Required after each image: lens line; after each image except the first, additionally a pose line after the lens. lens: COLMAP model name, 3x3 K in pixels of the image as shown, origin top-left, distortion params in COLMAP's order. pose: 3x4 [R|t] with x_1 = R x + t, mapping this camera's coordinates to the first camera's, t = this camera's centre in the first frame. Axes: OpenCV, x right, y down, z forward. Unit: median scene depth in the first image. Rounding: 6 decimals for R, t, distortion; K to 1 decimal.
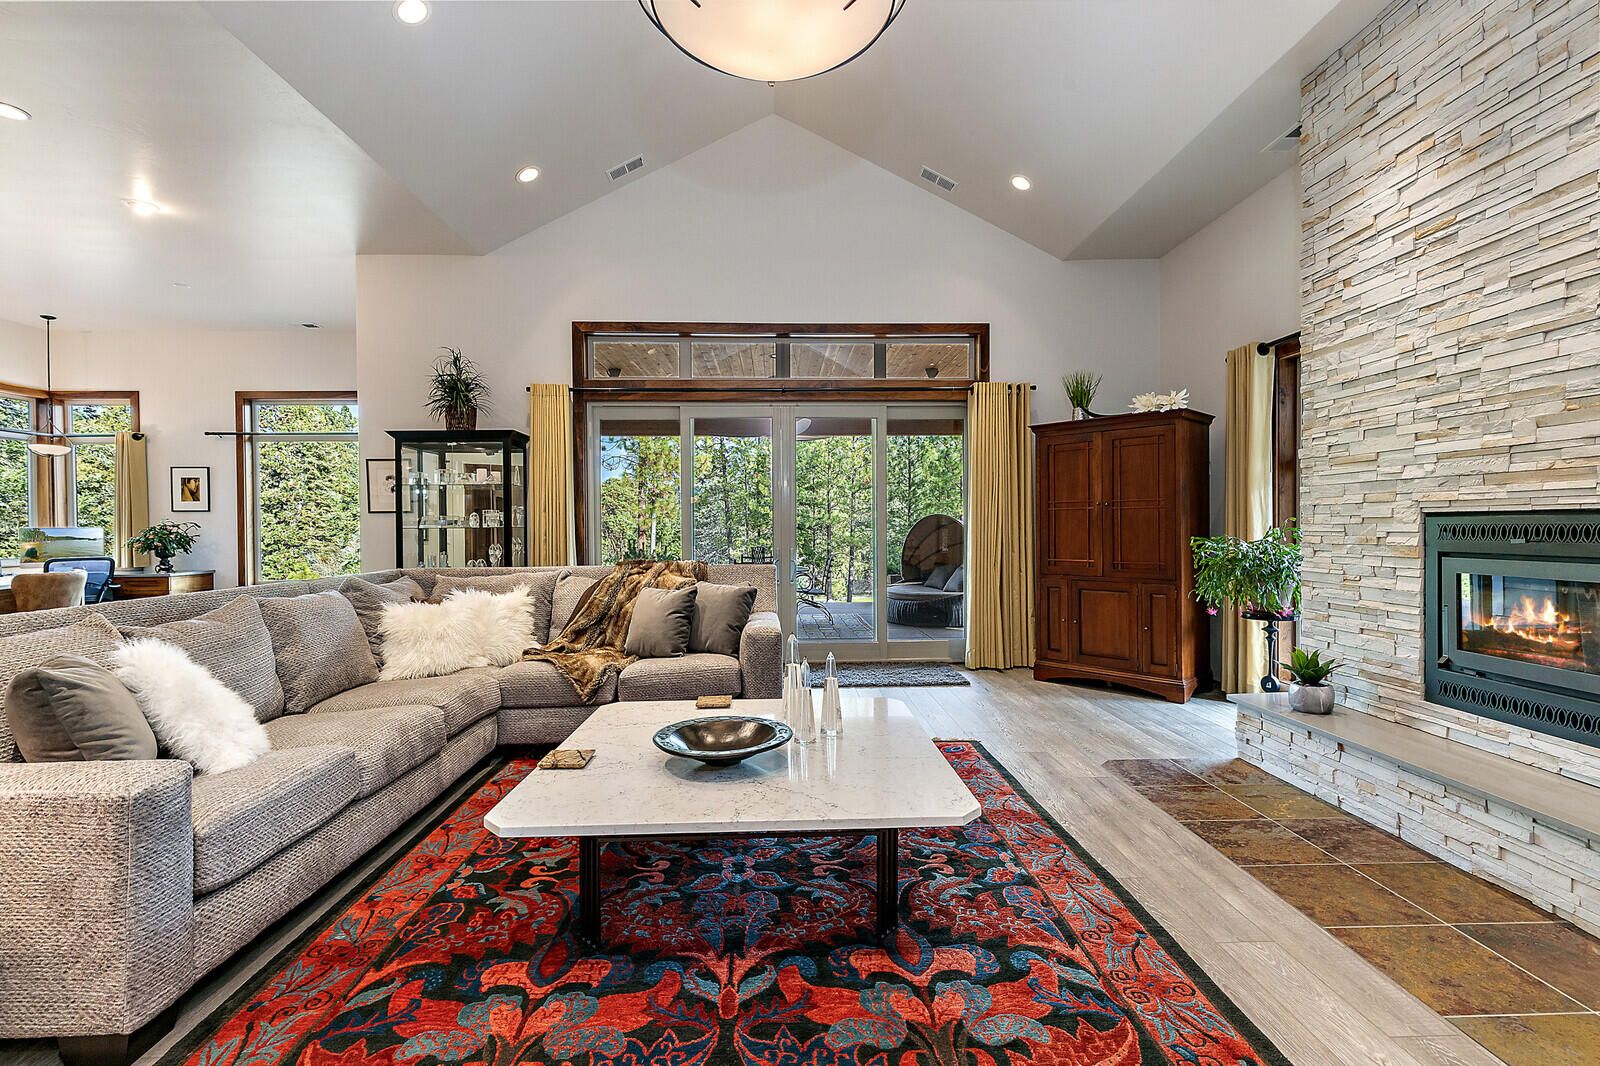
lens RADIAL K [[725.8, 0, 798.2], [0, 725.8, 531.4], [0, 0, 1]] dist [0.007066, -0.001425]
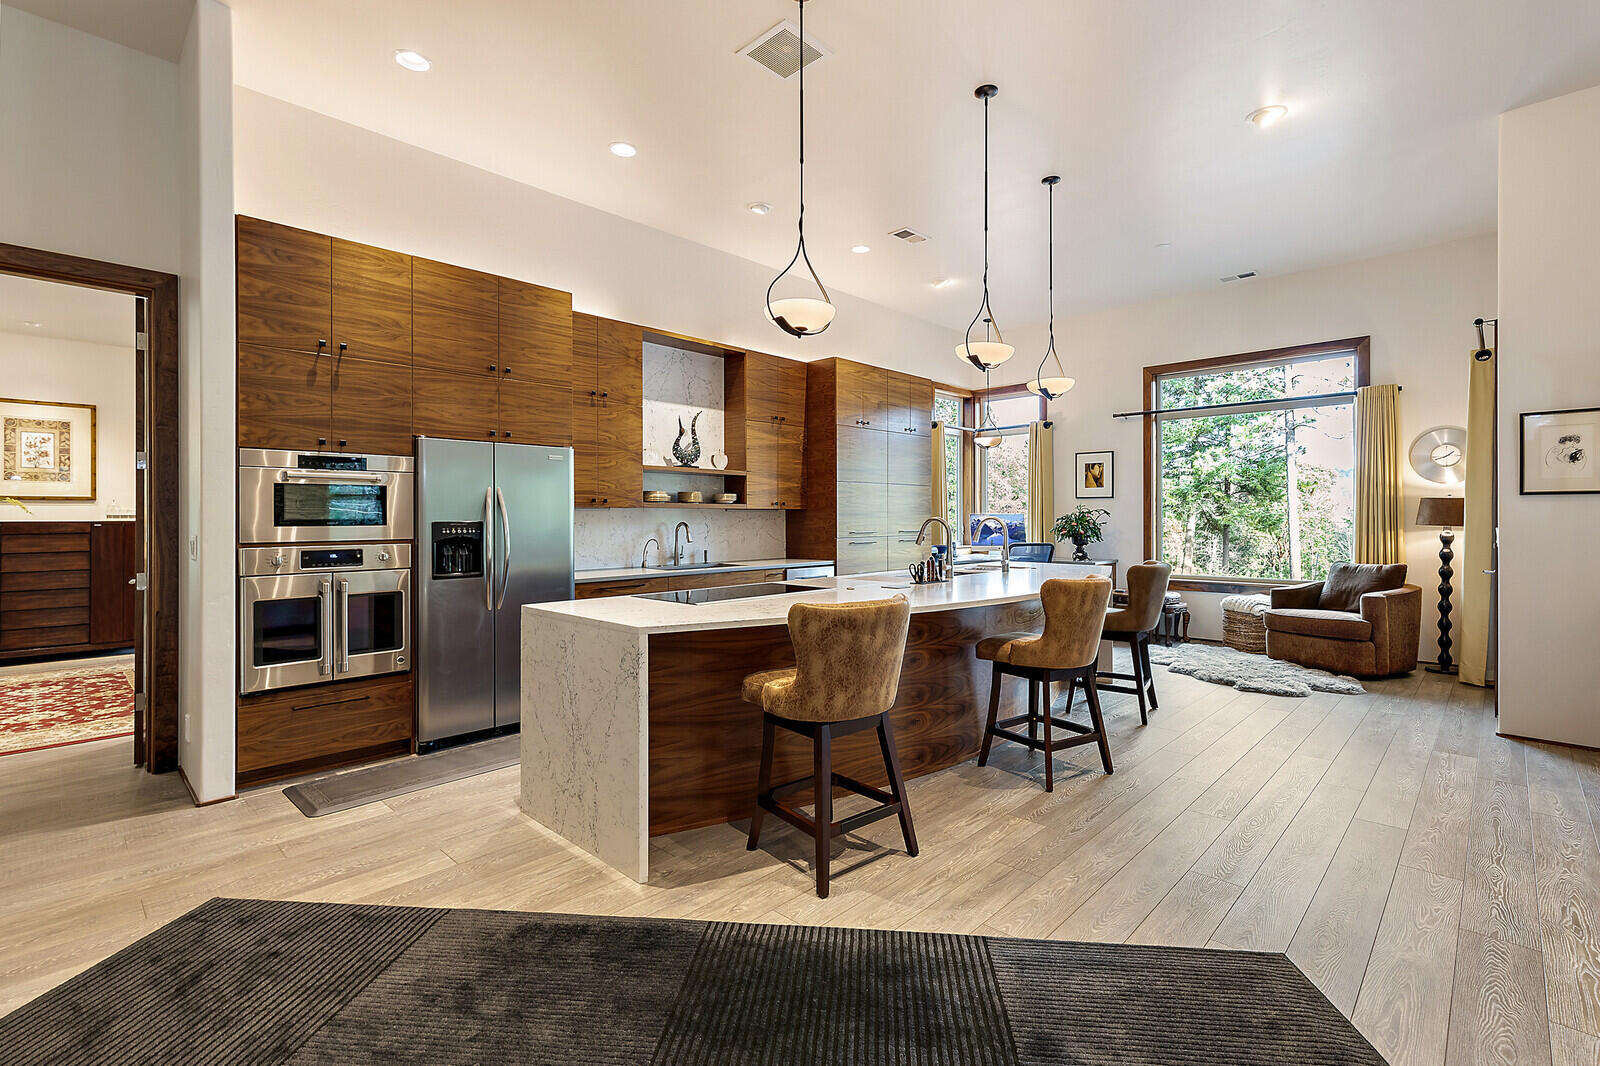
lens RADIAL K [[725.8, 0, 798.8], [0, 725.8, 511.2], [0, 0, 1]] dist [0.007066, -0.001425]
pose [[0.697887, 0.001198, -0.716207, -0.982354], [-0.008750, 0.999938, -0.006854, 0.000242], [0.716155, 0.011051, 0.697854, 0.110022]]
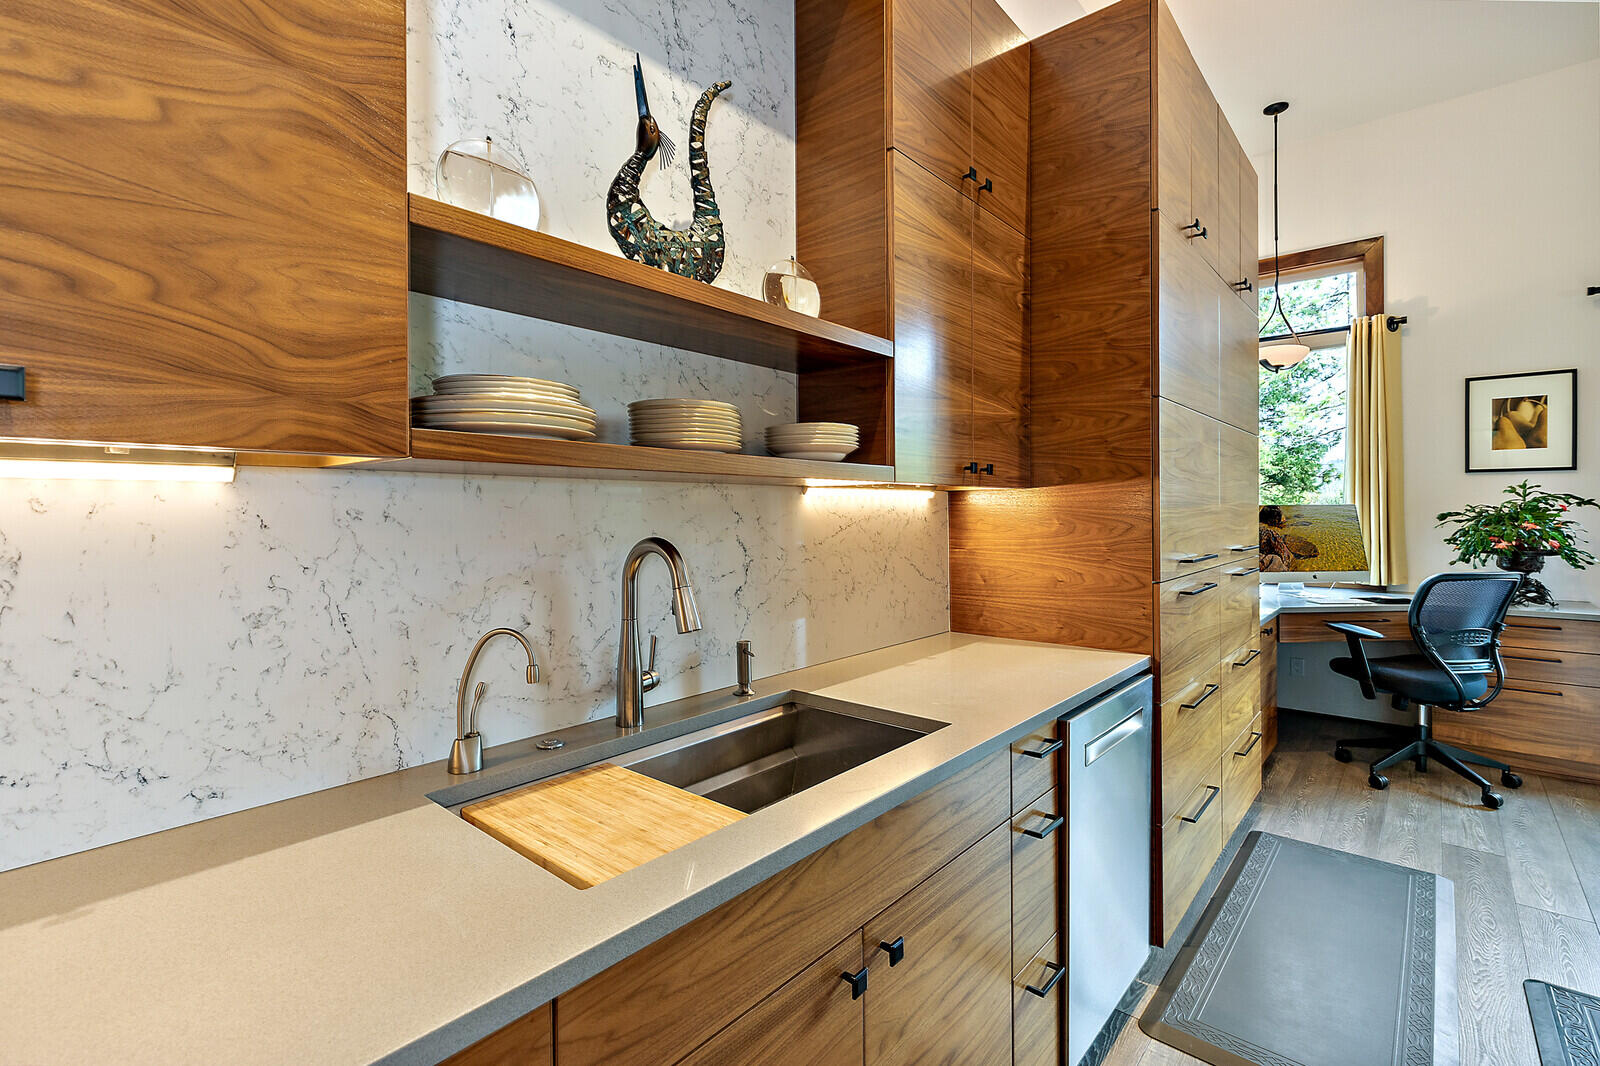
lens RADIAL K [[725.8, 0, 804.6], [0, 725.8, 505.3], [0, 0, 1]] dist [0.007066, -0.001425]
pose [[0.741928, 0.003660, -0.670469, -2.025827], [-0.008804, 0.999952, -0.004283, 0.001021], [0.670421, 0.009081, 0.741925, 0.837378]]
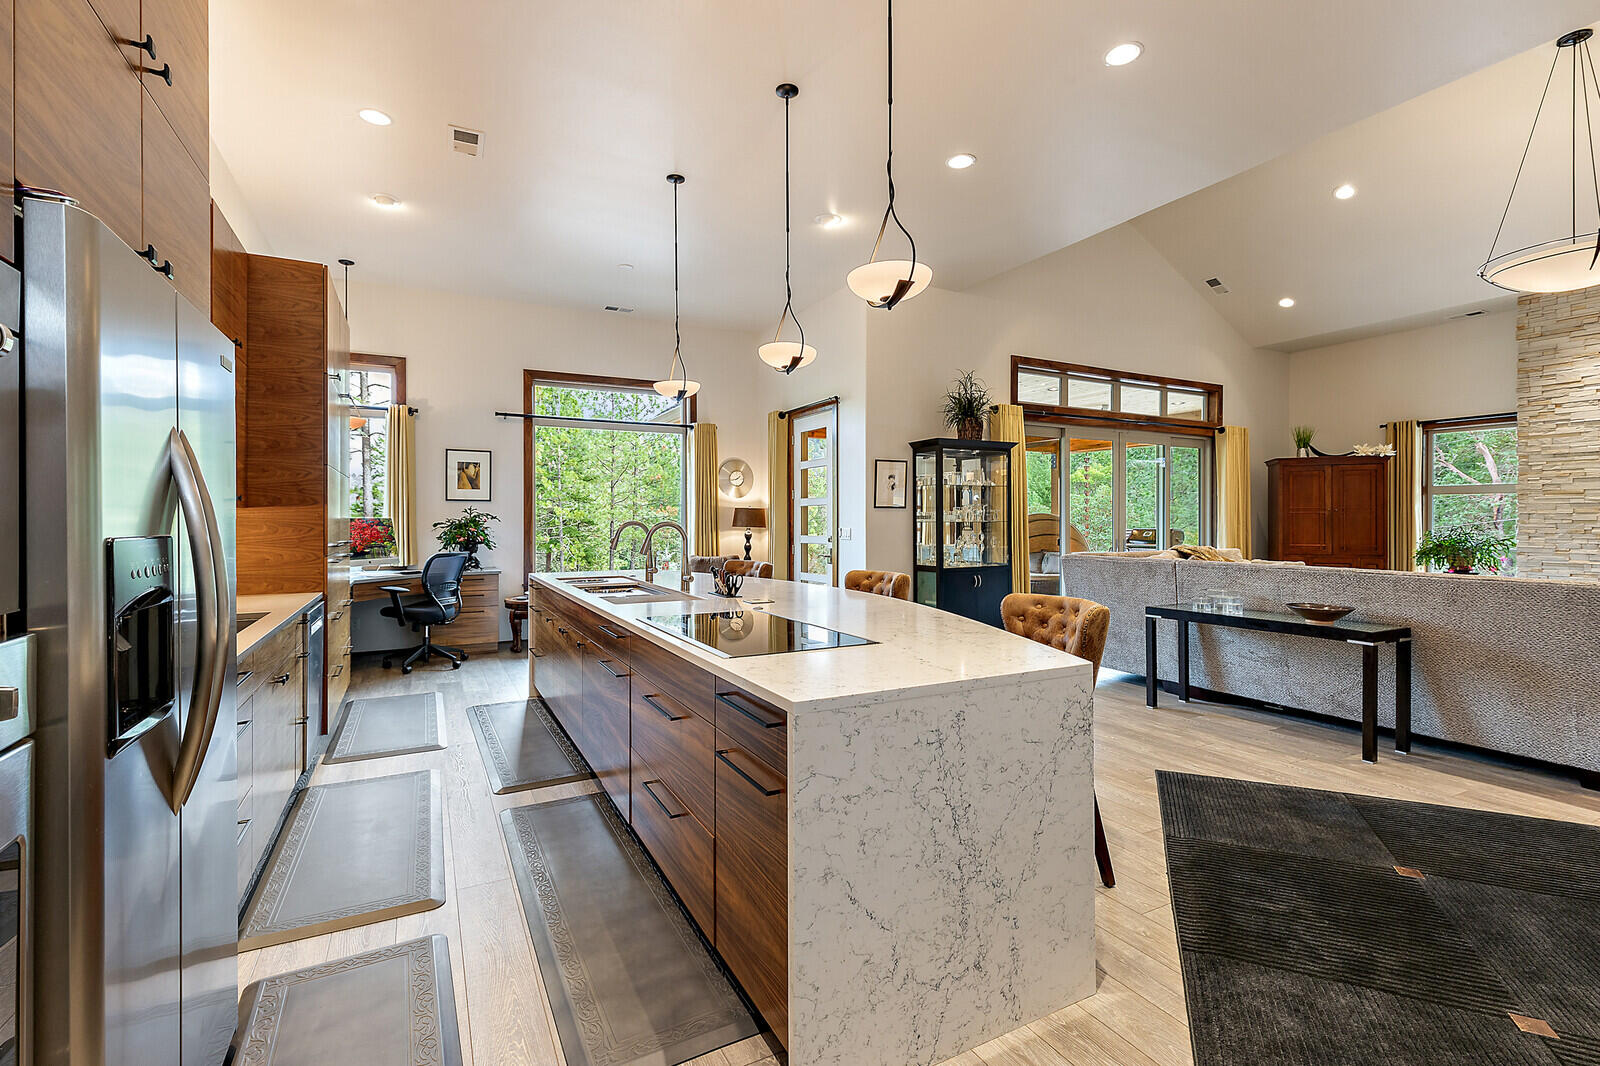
lens RADIAL K [[725.8, 0, 792.5], [0, 725.8, 519.8], [0, 0, 1]] dist [0.007066, -0.001425]
pose [[0.898997, 0.007521, 0.437891, -2.041658], [-0.003359, 0.999942, -0.010279, 0.008033], [-0.437943, 0.007769, 0.898969, 0.099693]]
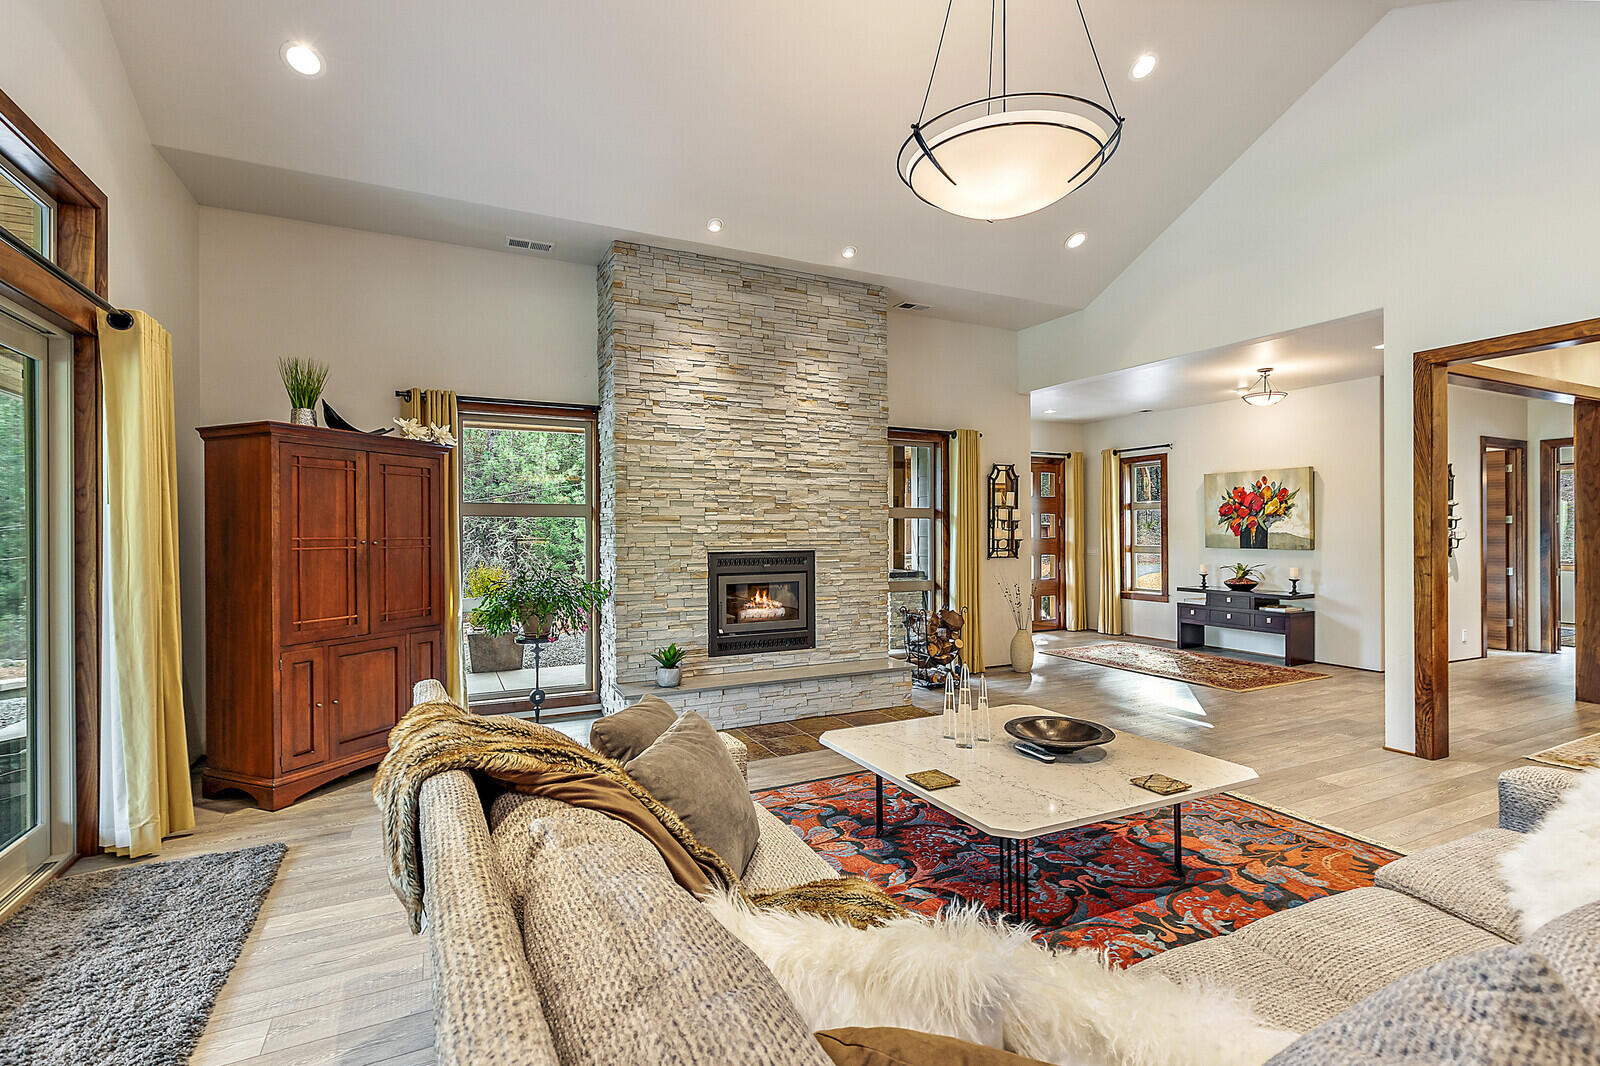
lens RADIAL K [[725.8, 0, 810.8], [0, 725.8, 531.9], [0, 0, 1]] dist [0.007066, -0.001425]
pose [[-0.424351, 0.009223, 0.905451, -0.757095], [0.014896, 0.999884, -0.003204, -0.058514], [-0.905375, 0.012128, -0.424439, 1.336259]]
